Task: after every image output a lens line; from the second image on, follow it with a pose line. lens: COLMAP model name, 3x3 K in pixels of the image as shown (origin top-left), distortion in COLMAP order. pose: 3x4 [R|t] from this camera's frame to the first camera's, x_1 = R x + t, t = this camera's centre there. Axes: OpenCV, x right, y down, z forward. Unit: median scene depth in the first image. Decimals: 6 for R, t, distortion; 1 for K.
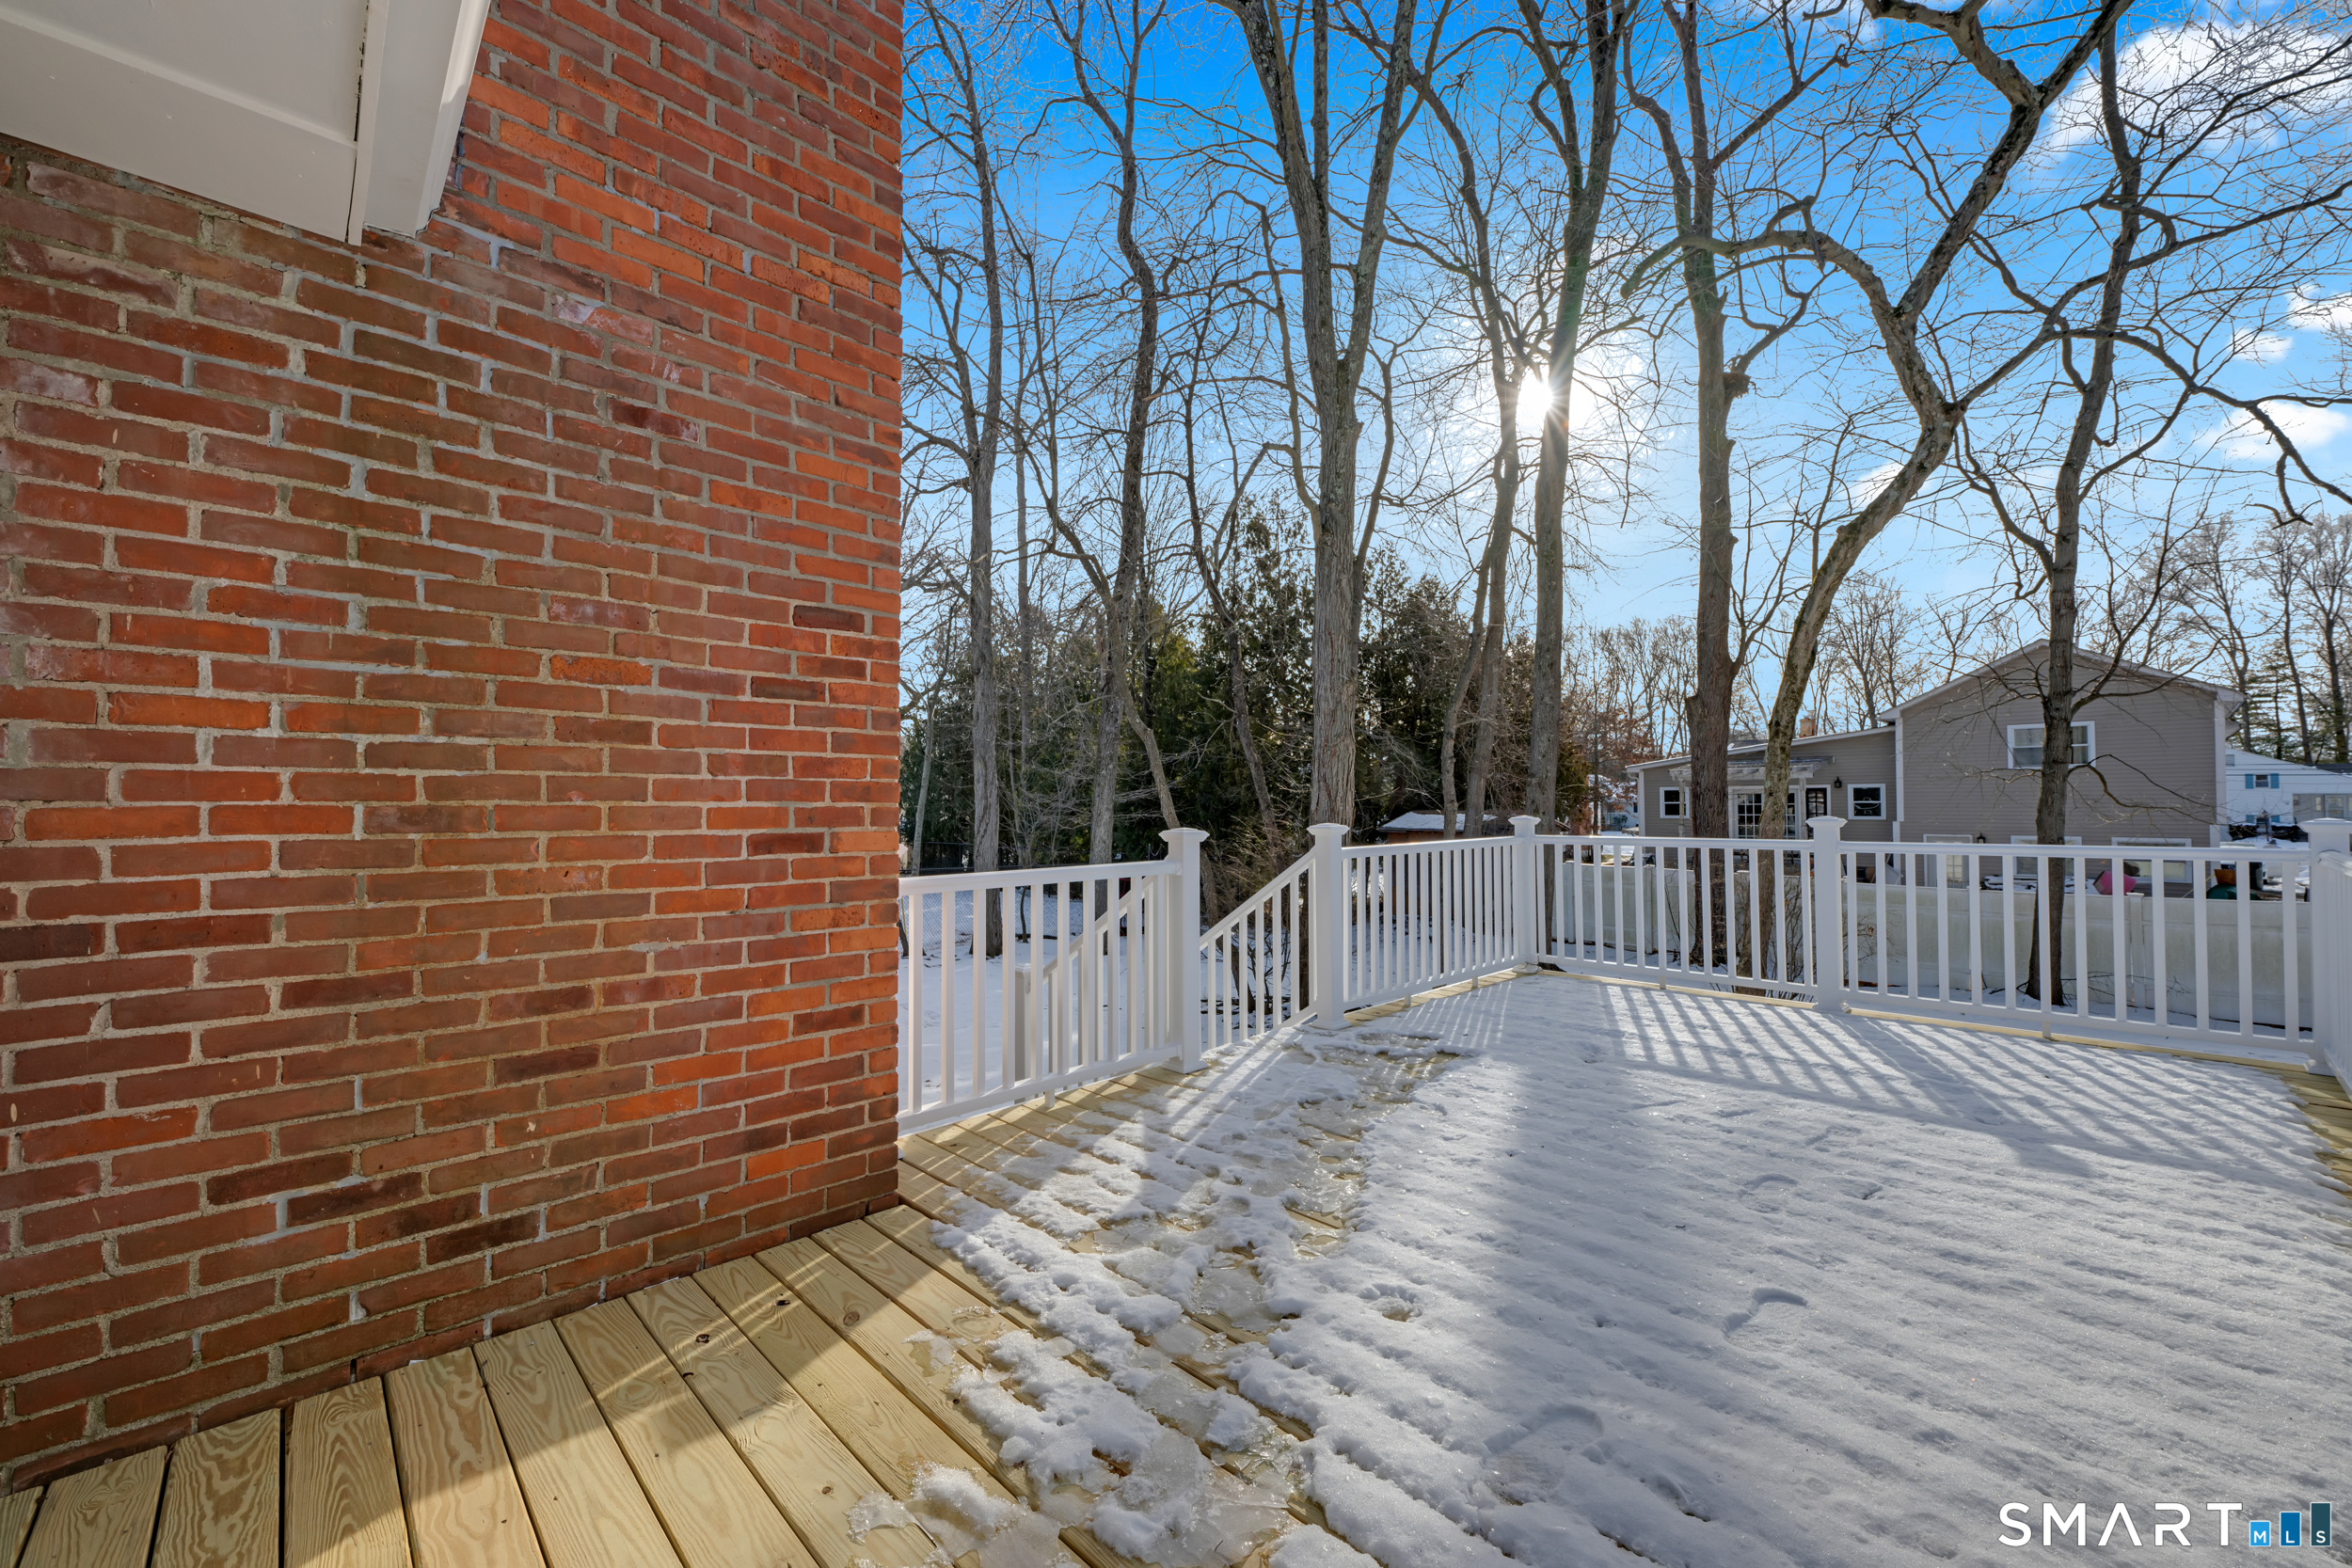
lens RADIAL K [[956.7, 0, 1183.2], [0, 956.7, 790.1], [0, 0, 1]] dist [0.001466, -0.000923]
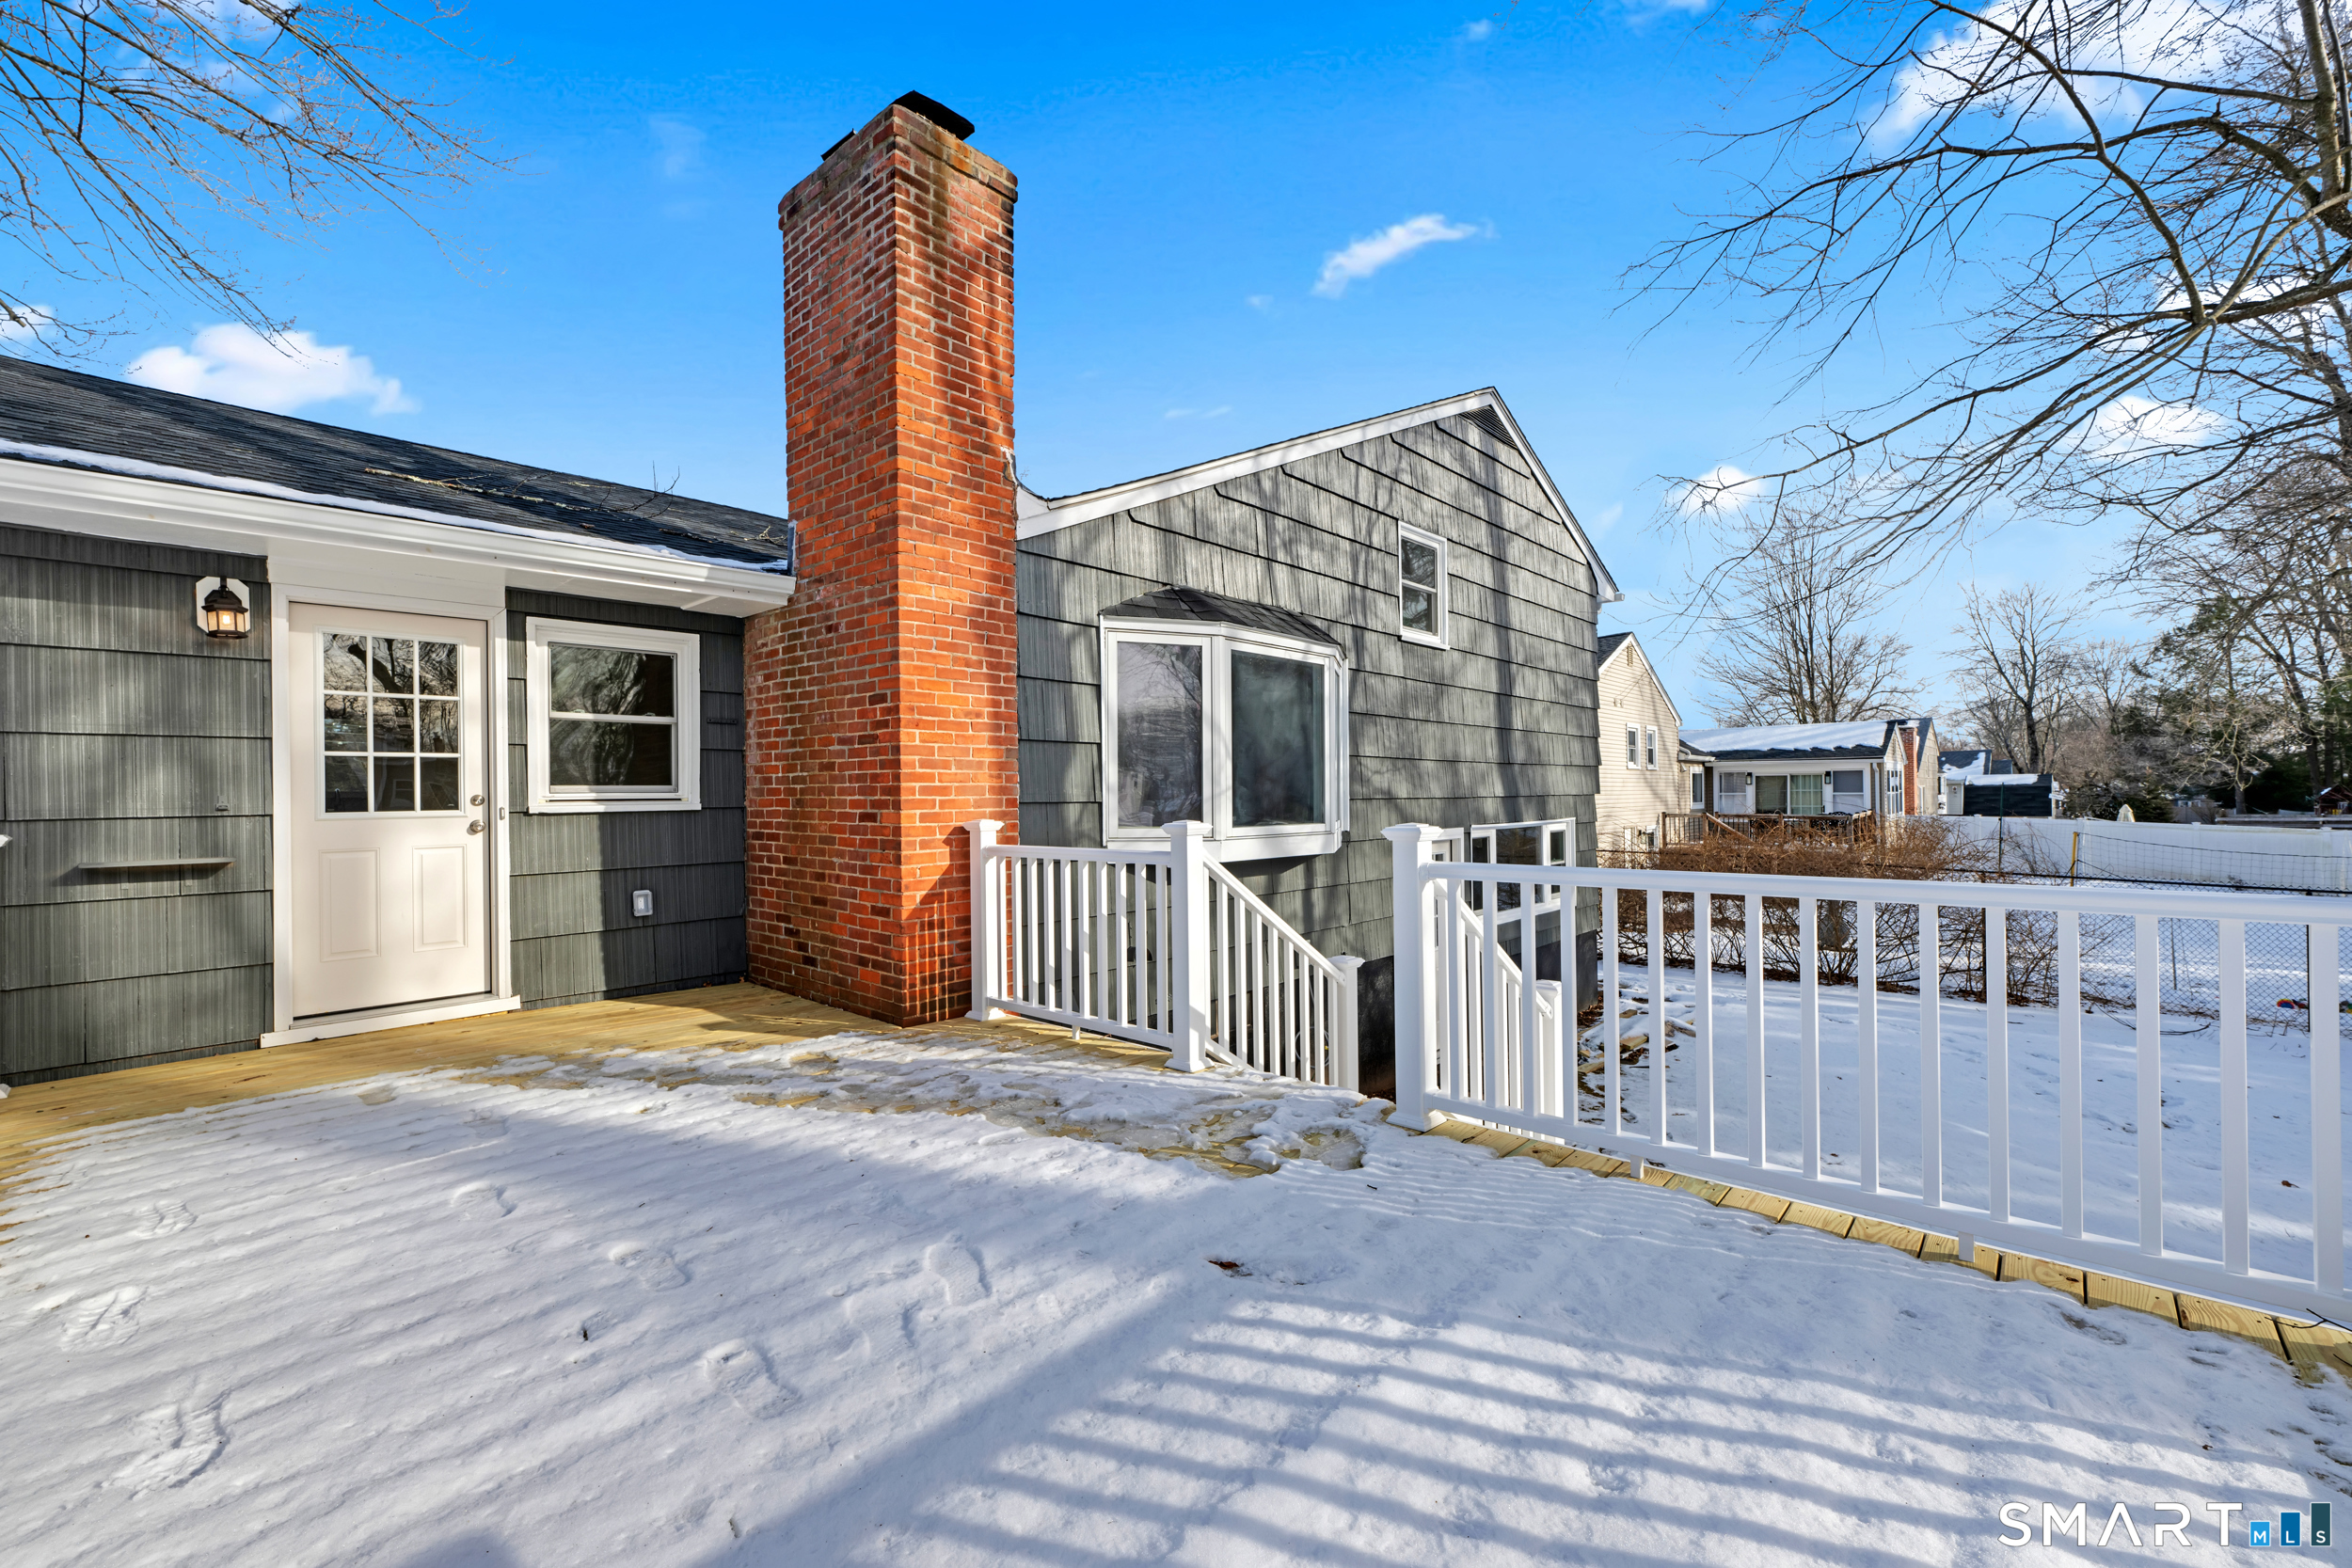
lens RADIAL K [[956.7, 0, 1181.1], [0, 956.7, 789.9], [0, 0, 1]] dist [0.001466, -0.000923]
pose [[0.051079, 0.001488, -0.998694, 1.525688], [0.023844, 0.999712, 0.002709, 0.008605], [0.998410, -0.023951, 0.051028, 1.478984]]
